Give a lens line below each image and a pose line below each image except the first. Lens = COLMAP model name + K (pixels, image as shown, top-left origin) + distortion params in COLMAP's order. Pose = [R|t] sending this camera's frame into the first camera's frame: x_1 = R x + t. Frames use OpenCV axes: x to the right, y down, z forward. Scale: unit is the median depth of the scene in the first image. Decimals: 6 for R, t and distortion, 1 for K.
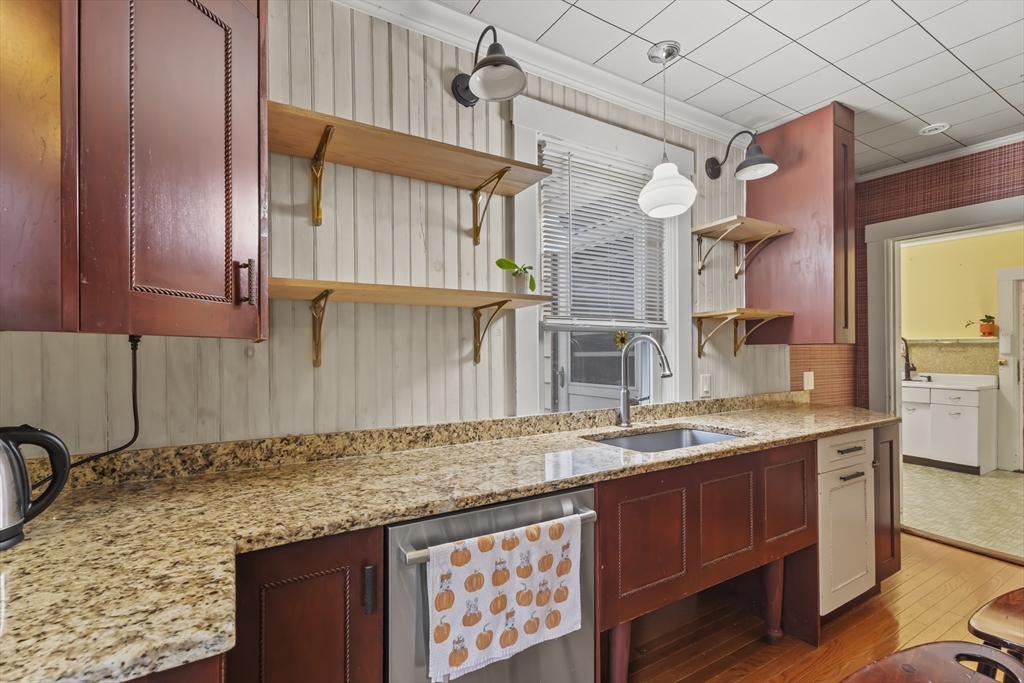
lens RADIAL K [[478.0, 0, 506.5], [0, 478.0, 354.2], [0, 0, 1]] dist [-0.003852, -0.000585]
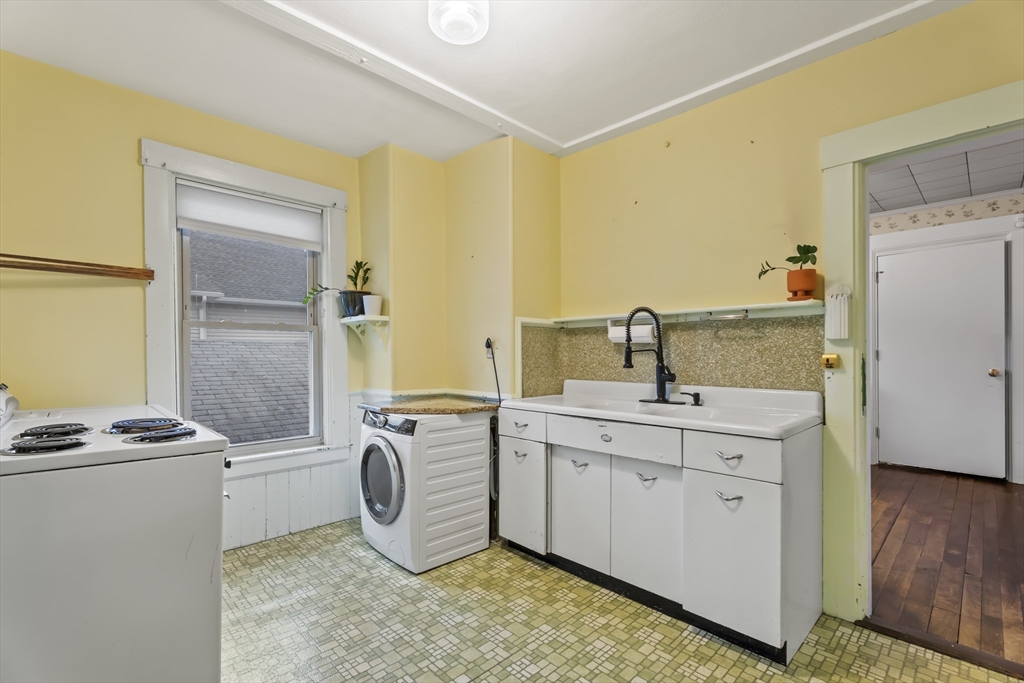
lens RADIAL K [[478.0, 0, 511.1], [0, 478.0, 360.9], [0, 0, 1]] dist [-0.003852, -0.000585]
pose [[0.971082, -0.010468, 0.238518, 0.658605], [0.008904, 0.999931, 0.007636, 0.010870], [-0.238582, -0.005291, 0.971108, 0.649945]]
